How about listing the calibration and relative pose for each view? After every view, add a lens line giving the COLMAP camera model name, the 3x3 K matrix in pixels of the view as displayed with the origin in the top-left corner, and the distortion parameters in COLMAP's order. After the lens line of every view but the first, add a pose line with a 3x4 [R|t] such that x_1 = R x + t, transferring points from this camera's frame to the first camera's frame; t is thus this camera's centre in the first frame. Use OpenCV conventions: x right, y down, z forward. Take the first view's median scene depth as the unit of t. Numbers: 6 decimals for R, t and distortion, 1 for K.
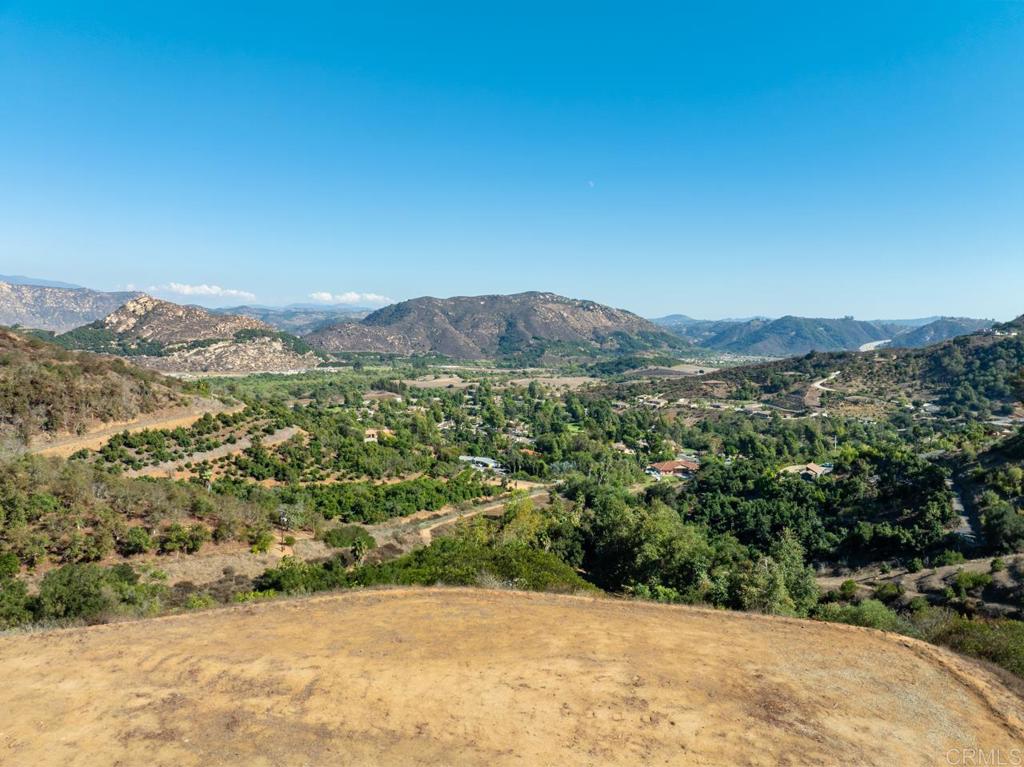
lens RADIAL K [[720.4, 0, 515.9], [0, 720.4, 377.7], [0, 0, 1]] dist [-0.042815, 0.007579]
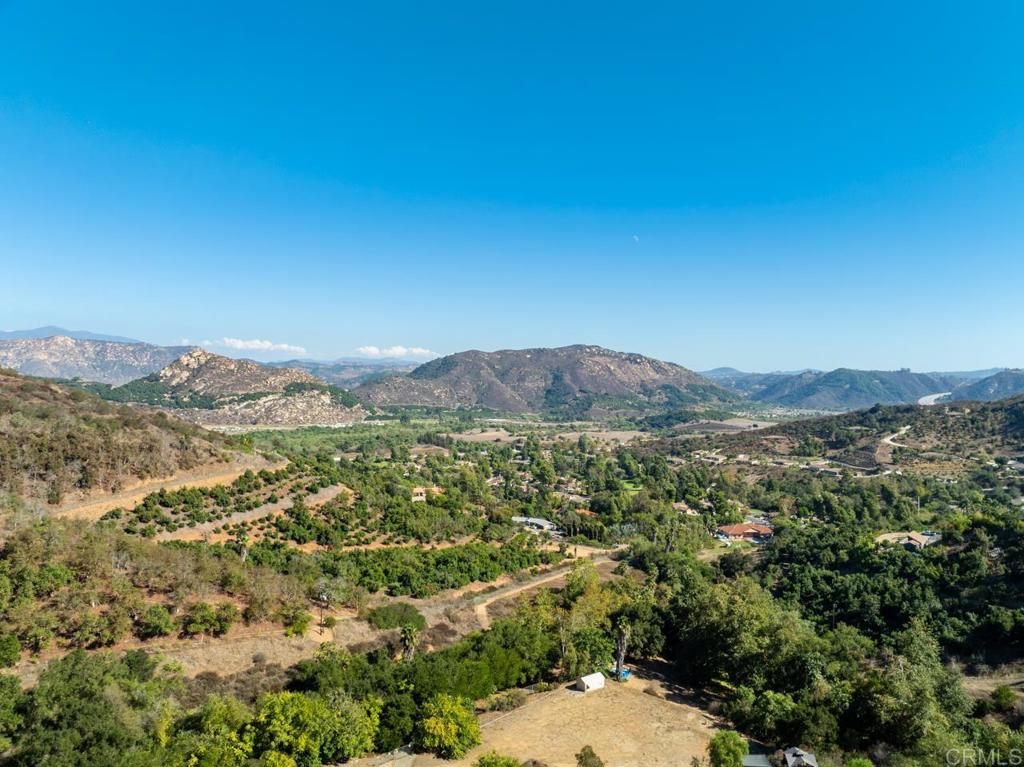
lens RADIAL K [[720.4, 0, 515.8], [0, 720.4, 377.6], [0, 0, 1]] dist [-0.042815, 0.007579]
pose [[0.998036, -0.001620, -0.062616, -0.013825], [-0.003033, 0.997243, -0.074147, -0.002468], [0.062563, 0.074191, 0.995280, 0.050600]]
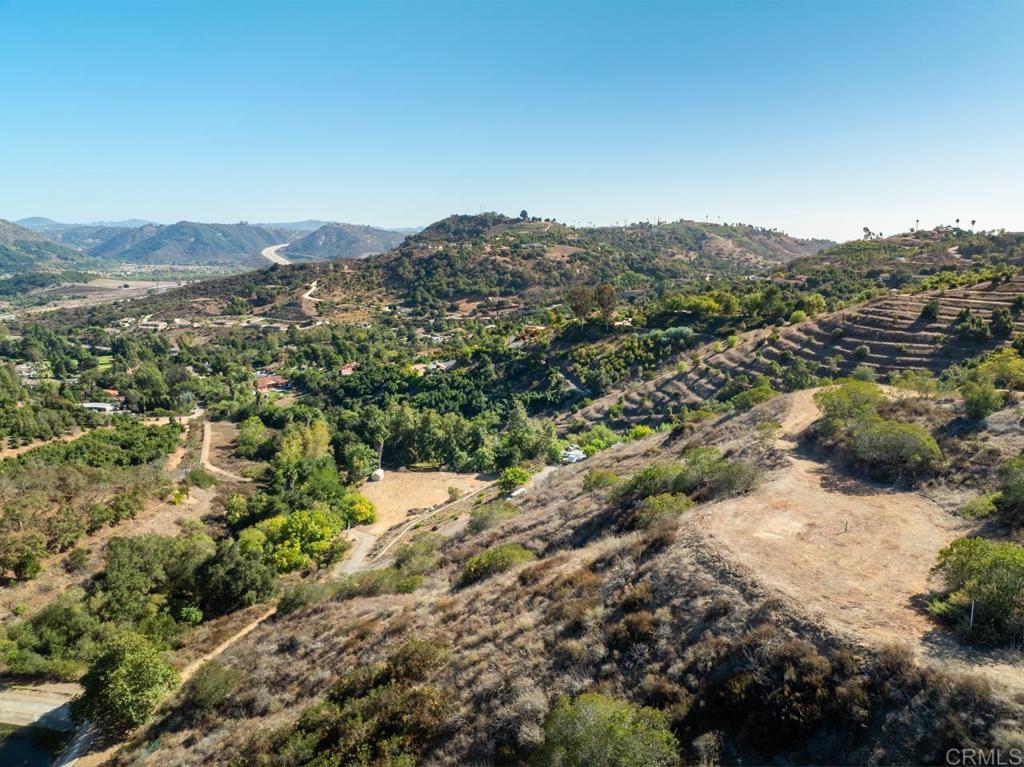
lens RADIAL K [[720.4, 0, 521.4], [0, 720.4, 384.3], [0, 0, 1]] dist [-0.042815, 0.007579]
pose [[0.682448, -0.150103, 0.715356, -0.300179], [0.046949, 0.985668, 0.162033, -0.035199], [-0.729425, -0.076994, 0.679714, -0.044602]]
